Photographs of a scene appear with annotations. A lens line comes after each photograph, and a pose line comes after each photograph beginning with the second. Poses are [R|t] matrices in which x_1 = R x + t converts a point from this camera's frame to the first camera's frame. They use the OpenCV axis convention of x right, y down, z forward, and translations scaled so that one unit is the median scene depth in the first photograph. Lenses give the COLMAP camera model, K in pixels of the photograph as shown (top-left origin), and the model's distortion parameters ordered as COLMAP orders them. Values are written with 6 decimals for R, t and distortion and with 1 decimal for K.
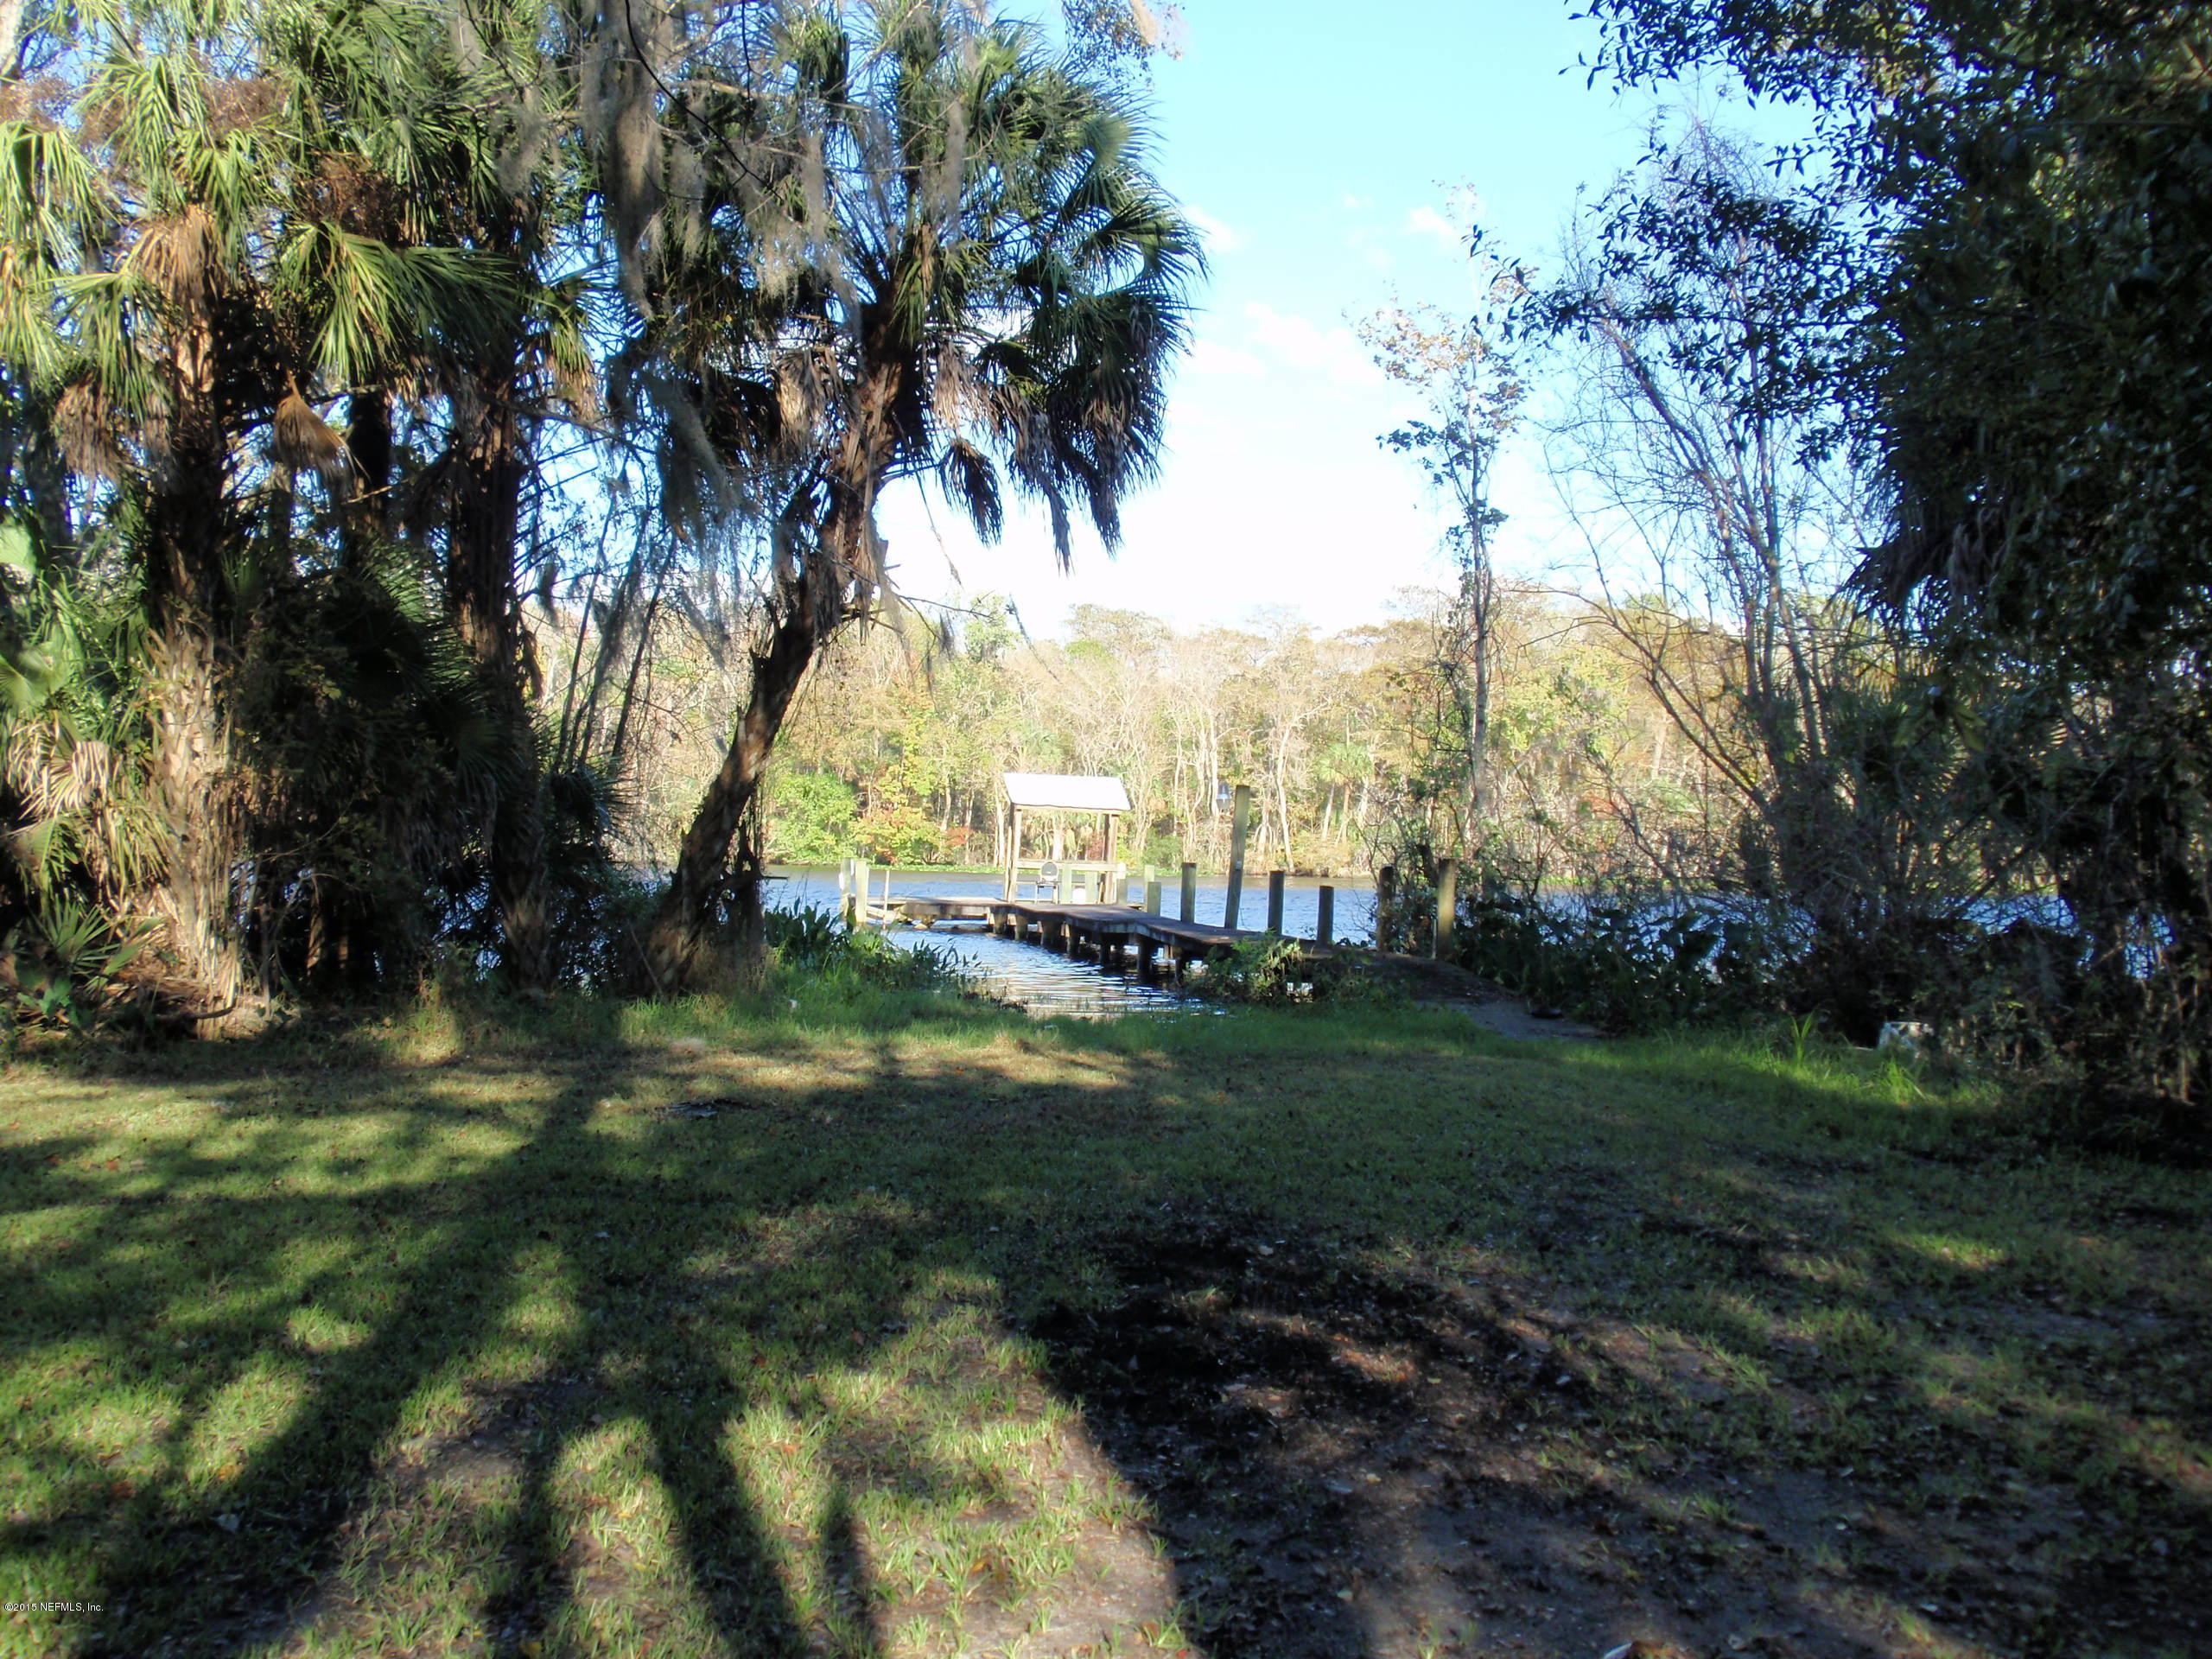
lens RADIAL K [[2442.9, 0, 1159.8], [0, 2442.9, 826.6], [0, 0, 1]] dist [0.008619, 0.012426]
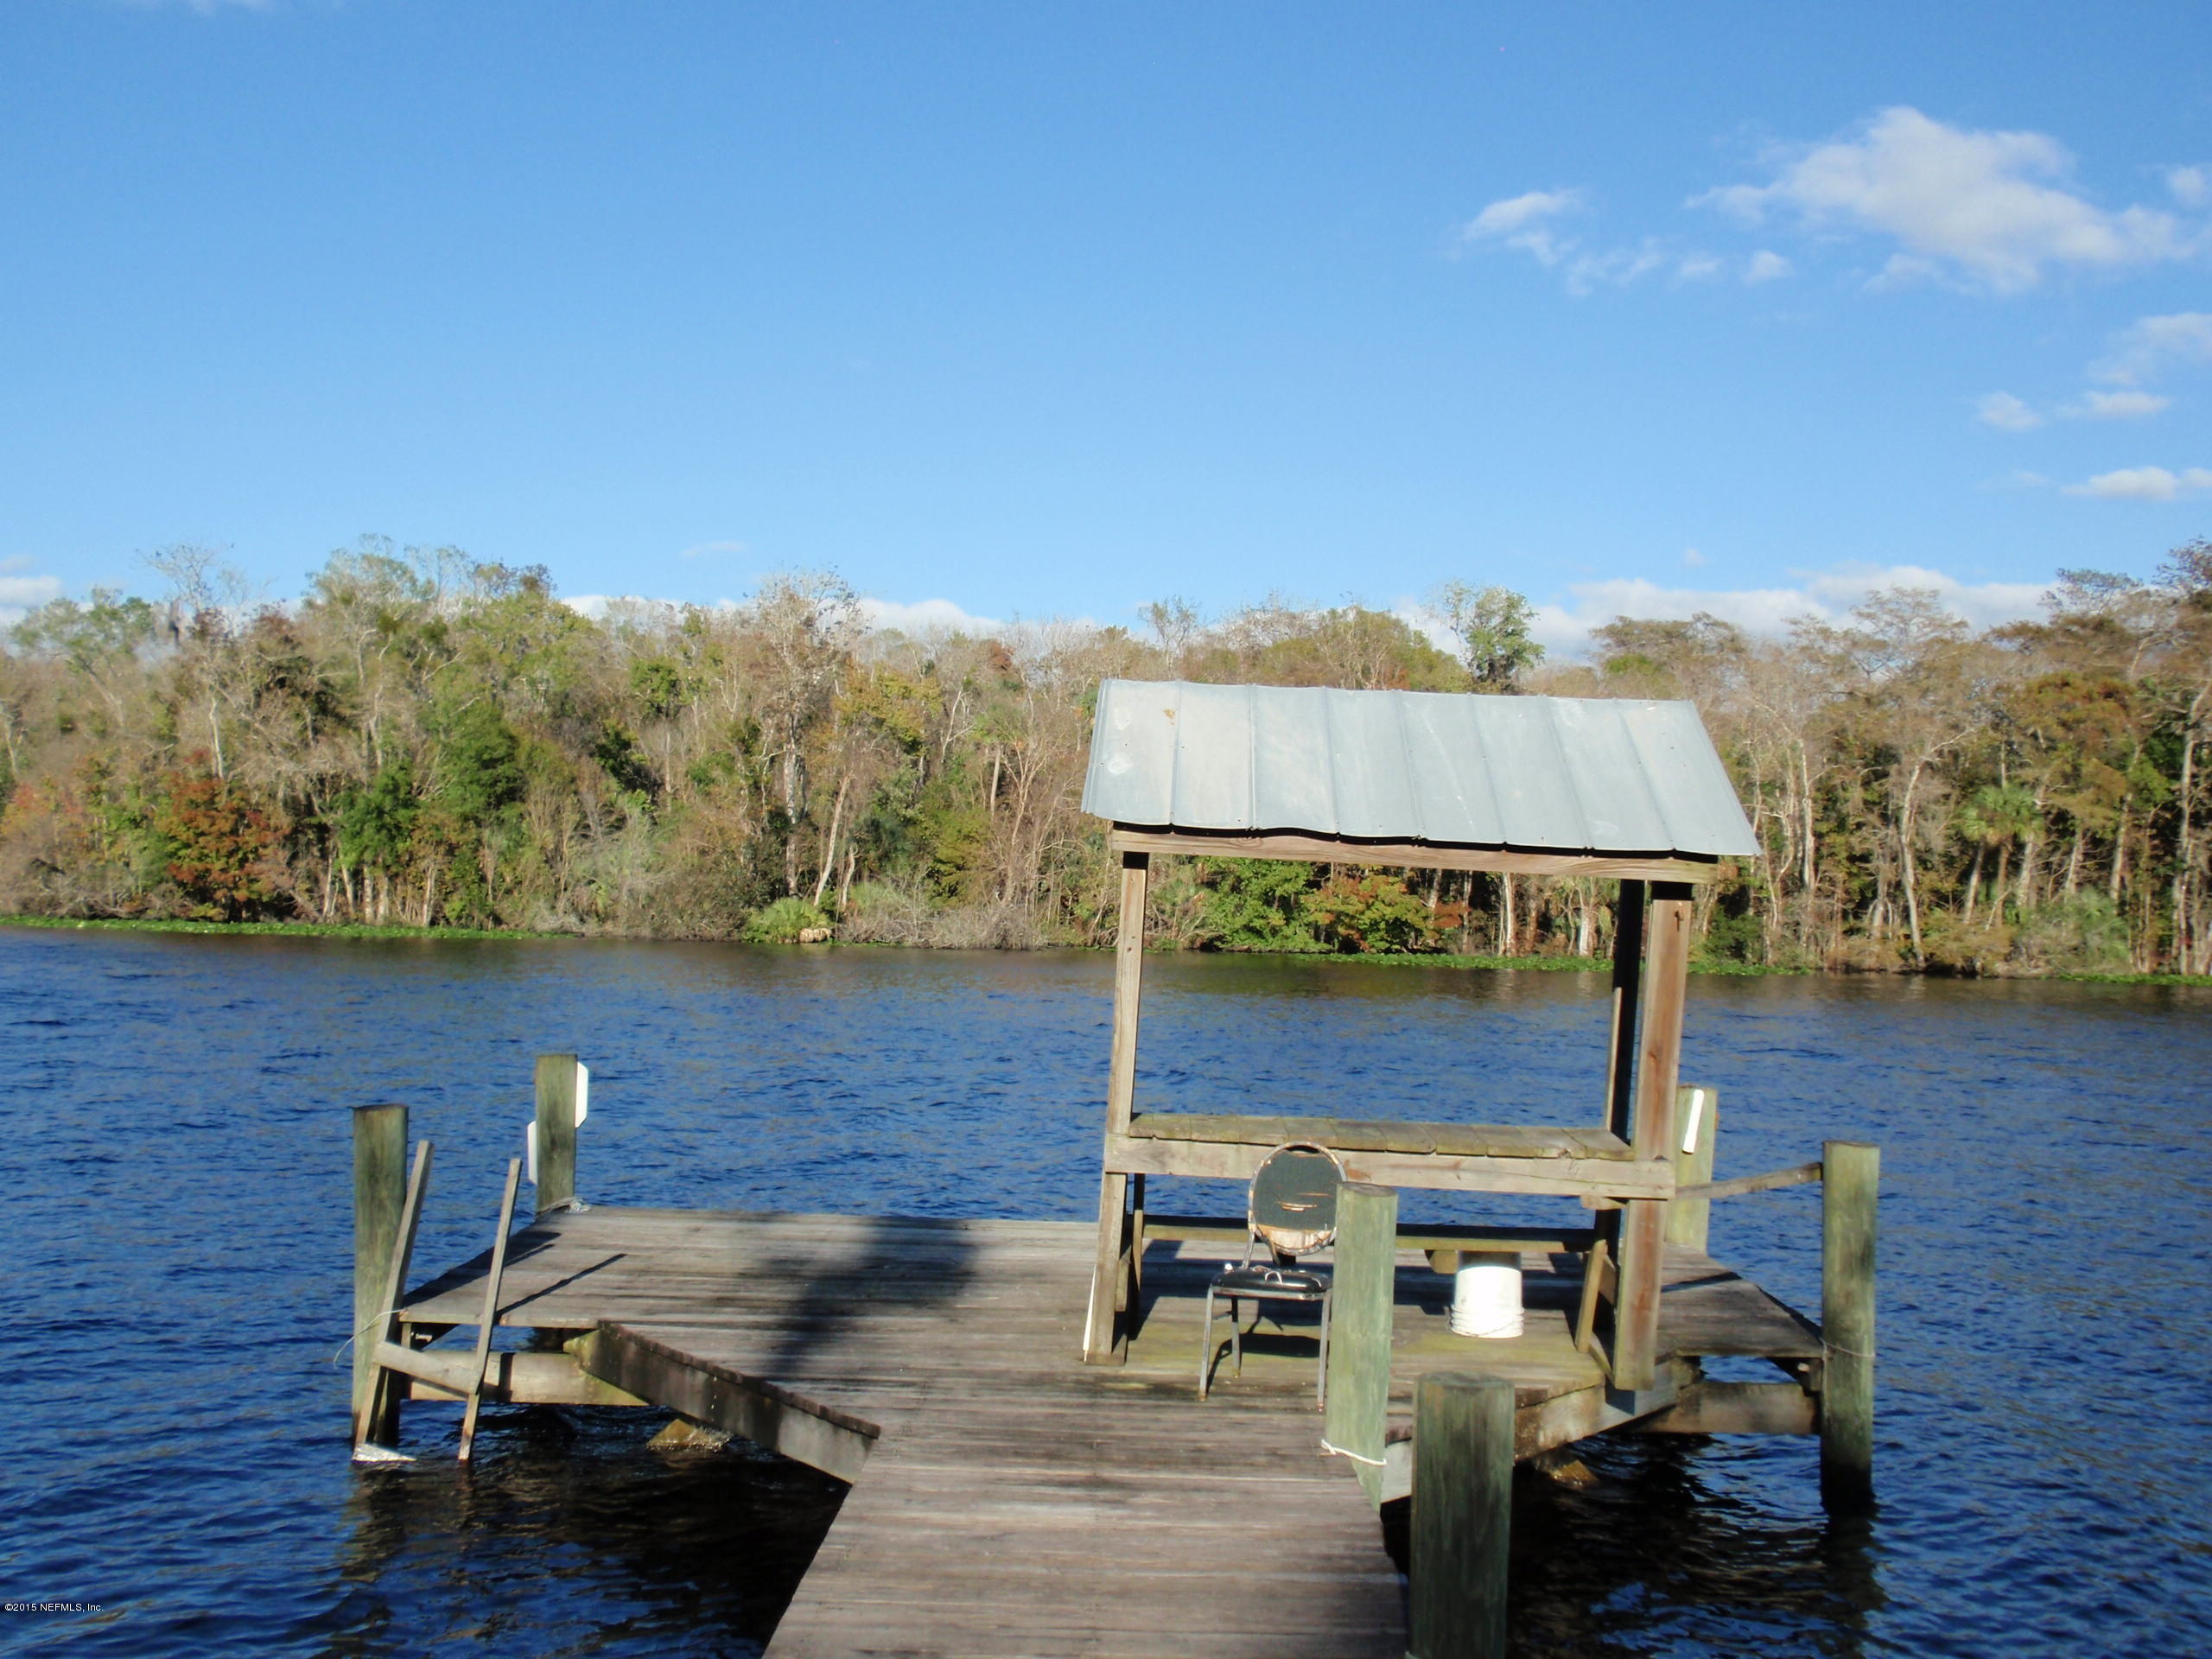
lens RADIAL K [[2510.3, 0, 1110.6], [0, 2510.3, 842.8], [0, 0, 1]] dist [-0.014413, 0.074598]
pose [[0.971084, -0.000947, -0.238736, -0.000844], [-0.004225, 0.999767, -0.021152, -0.001197], [0.238701, 0.021549, 0.970854, 0.238524]]
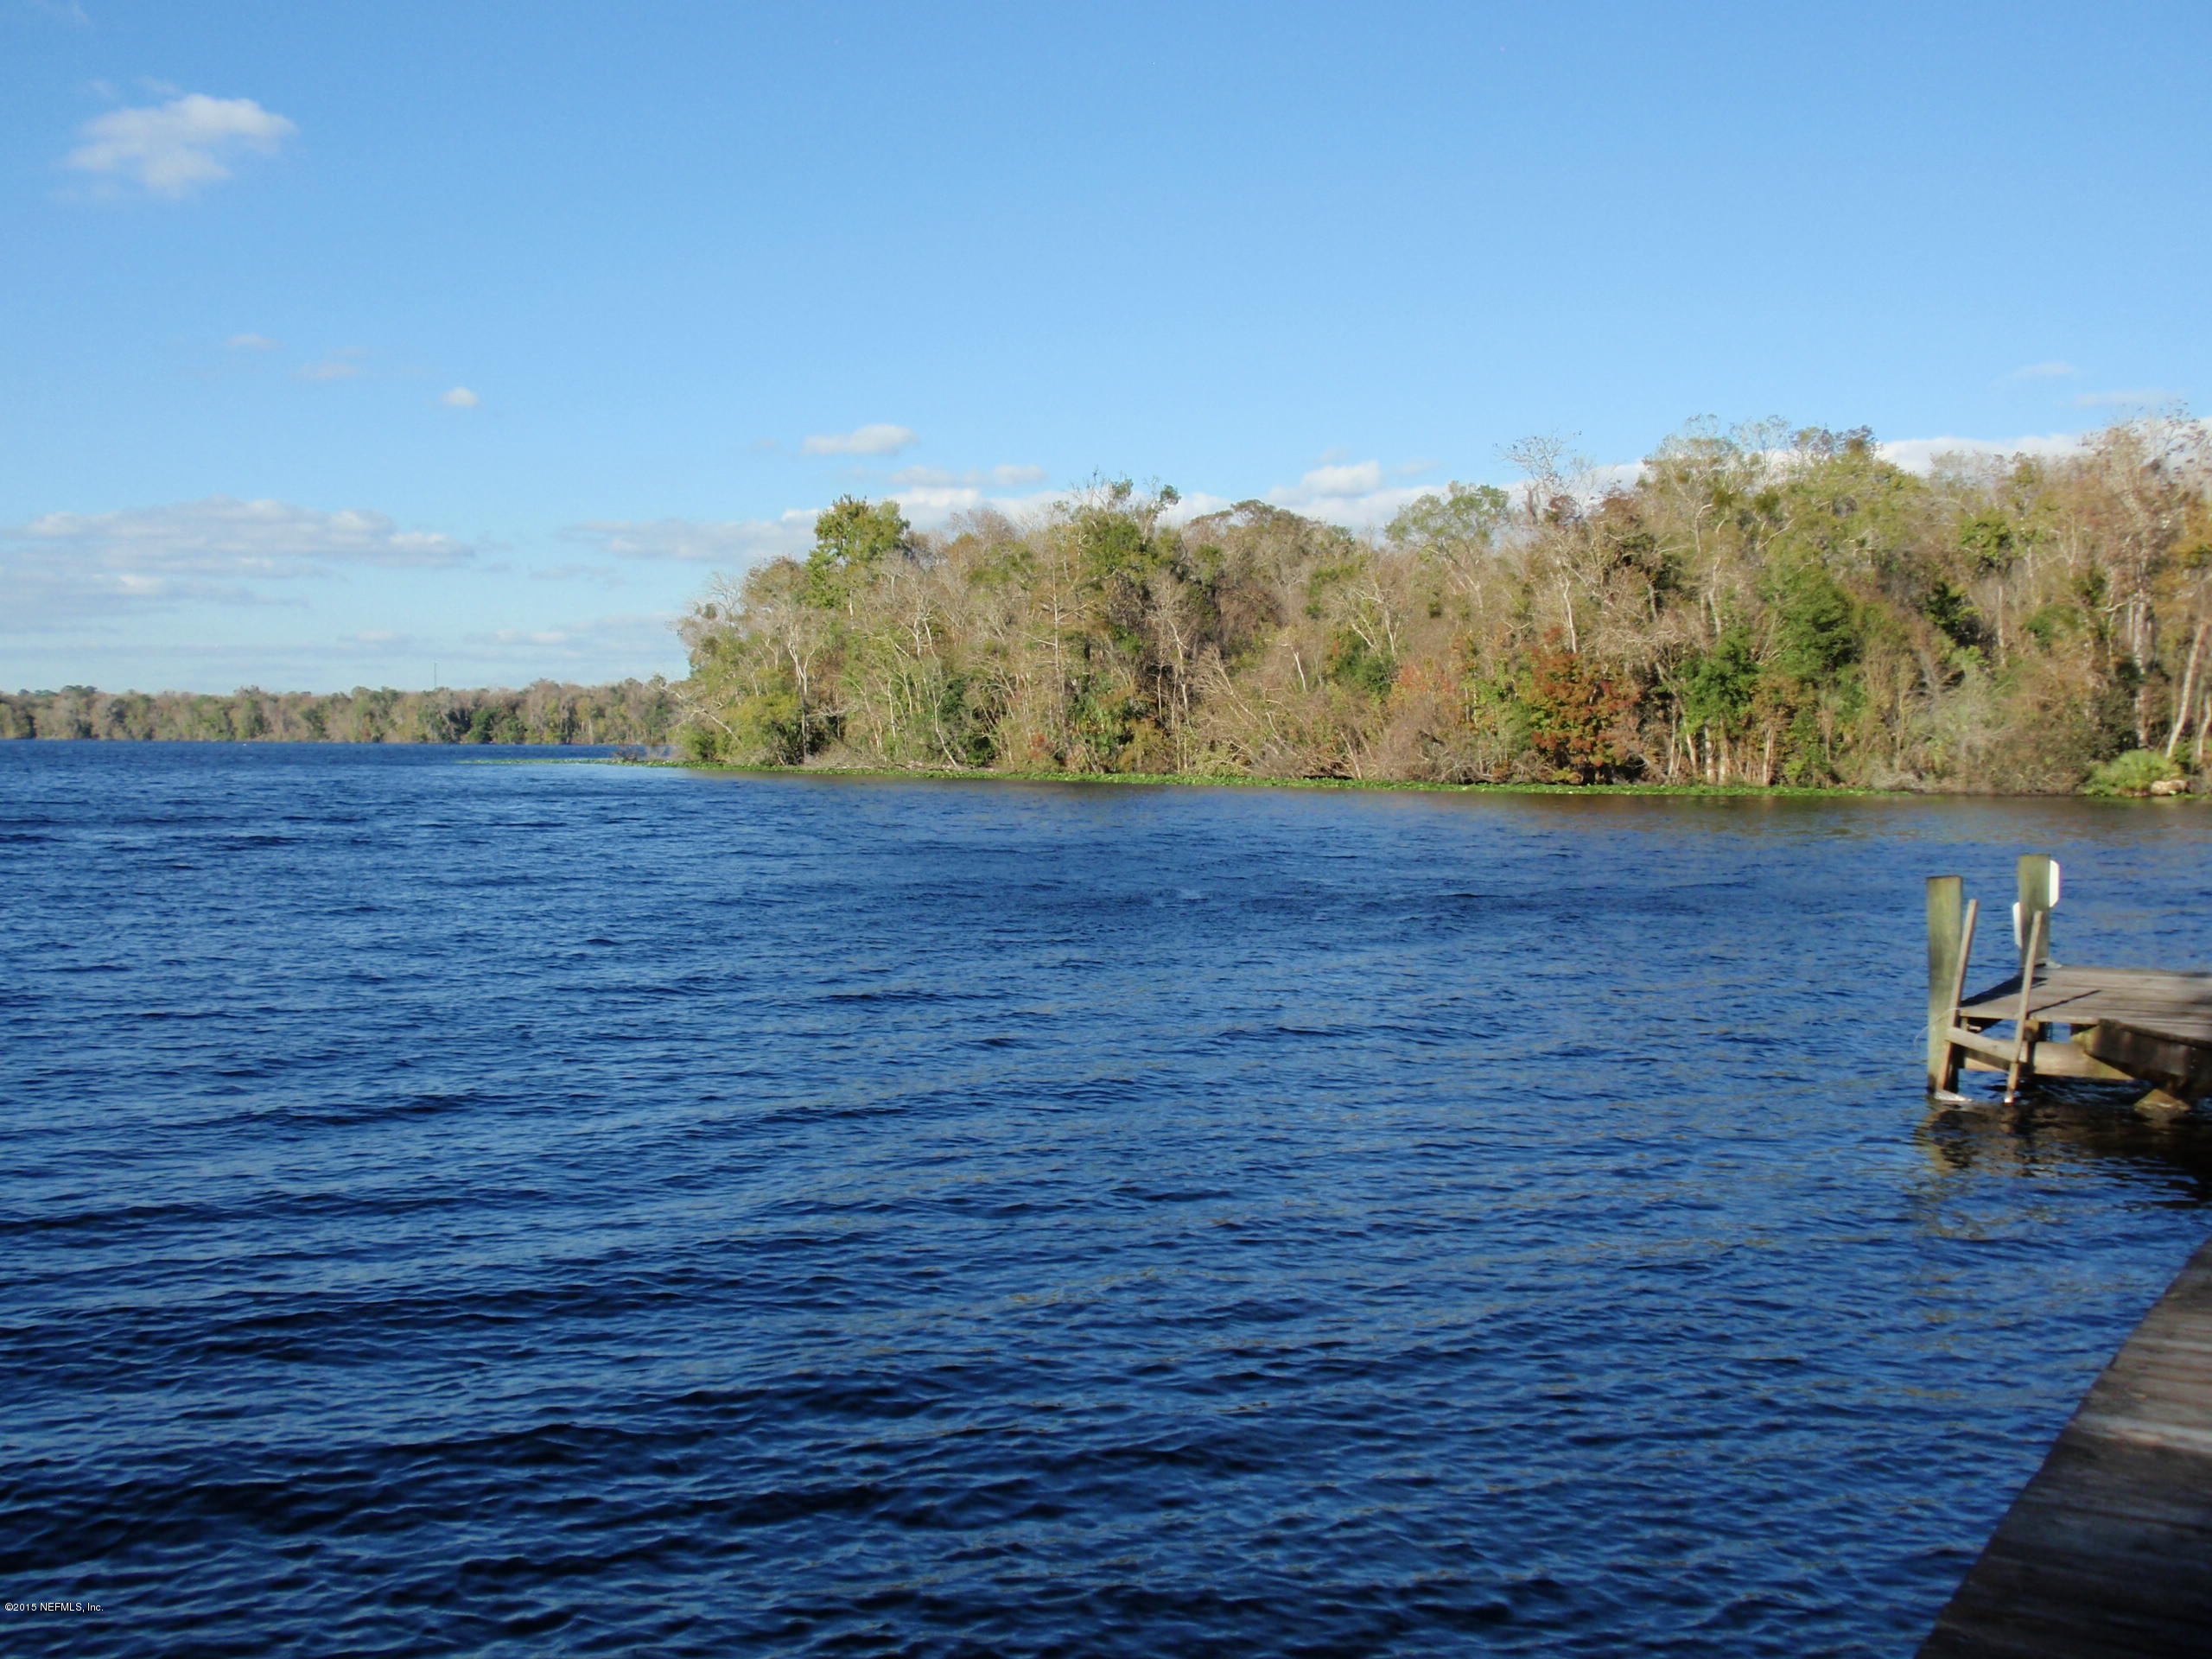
lens RADIAL K [[2510.3, 0, 1110.6], [0, 2510.3, 842.8], [0, 0, 1]] dist [-0.014413, 0.074598]
pose [[0.730165, 0.007502, -0.683230, 0.008506], [0.017762, 0.999393, 0.029956, -0.000522], [0.683040, -0.034008, 0.729589, 0.203899]]
